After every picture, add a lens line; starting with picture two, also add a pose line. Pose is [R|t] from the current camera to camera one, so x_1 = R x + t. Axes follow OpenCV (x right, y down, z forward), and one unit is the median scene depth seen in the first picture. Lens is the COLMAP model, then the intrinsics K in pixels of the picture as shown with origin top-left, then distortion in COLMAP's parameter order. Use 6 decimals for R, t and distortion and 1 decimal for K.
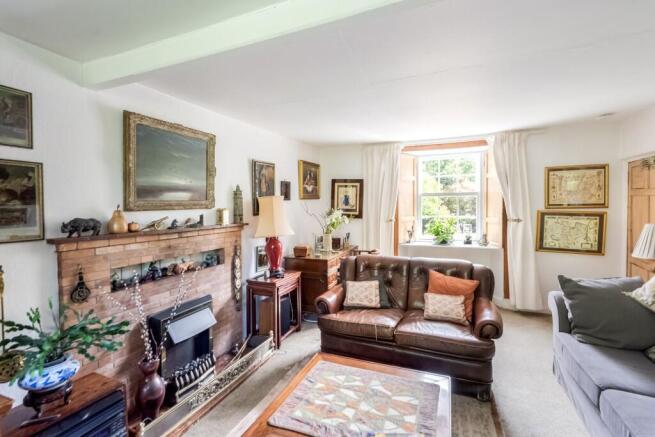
lens RADIAL K [[283.2, 0, 333.8], [0, 283.2, 205.9], [0, 0, 1]] dist [0.011671, -0.003485]
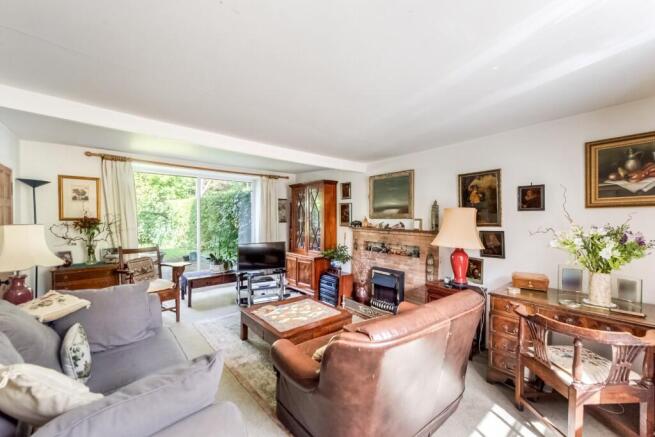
lens RADIAL K [[262.1, 0, 333.1], [0, 262.1, 219.8], [0, 0, 1]] dist [0.003368, -0.000225]
pose [[-0.449409, 0.017708, -0.893150, 1.303699], [-0.005811, 0.999724, 0.022745, -0.017594], [0.893307, 0.015411, -0.449183, 1.633018]]
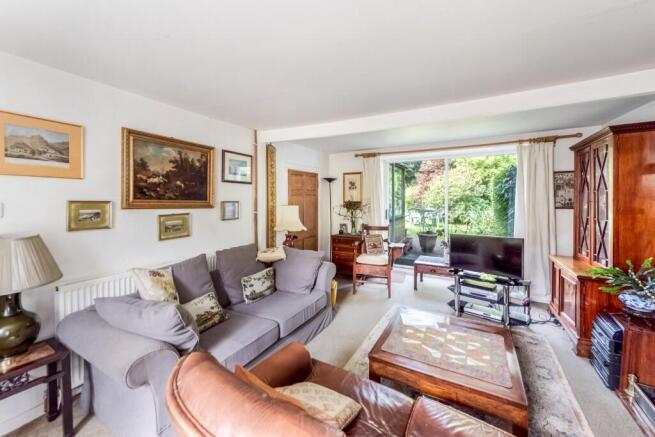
lens RADIAL K [[262.1, 0, 327.9], [0, 262.1, 200.6], [0, 0, 1]] dist [0.003368, -0.000225]
pose [[-0.990587, 0.011543, 0.136400, 0.375750], [0.013281, 0.999842, 0.011839, -0.020032], [-0.136242, 0.013539, -0.990583, 1.844521]]
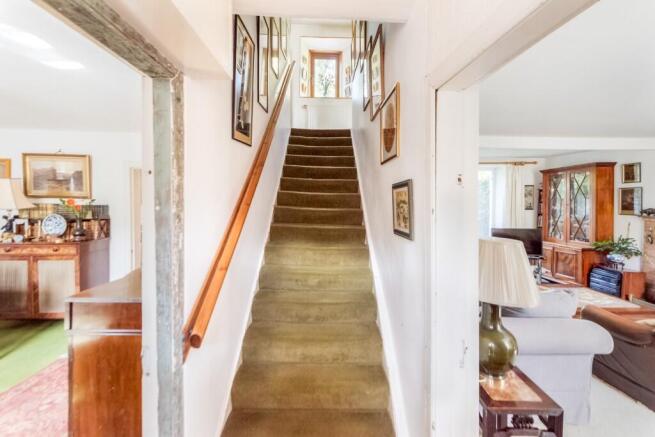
lens RADIAL K [[283.2, 0, 326.9], [0, 283.2, 205.4], [0, 0, 1]] dist [0.011671, -0.003485]
pose [[-0.905065, 0.011738, -0.425111, 2.175120], [0.004125, 0.999814, 0.018824, -0.029620], [0.425253, 0.015283, -0.904946, 1.660669]]
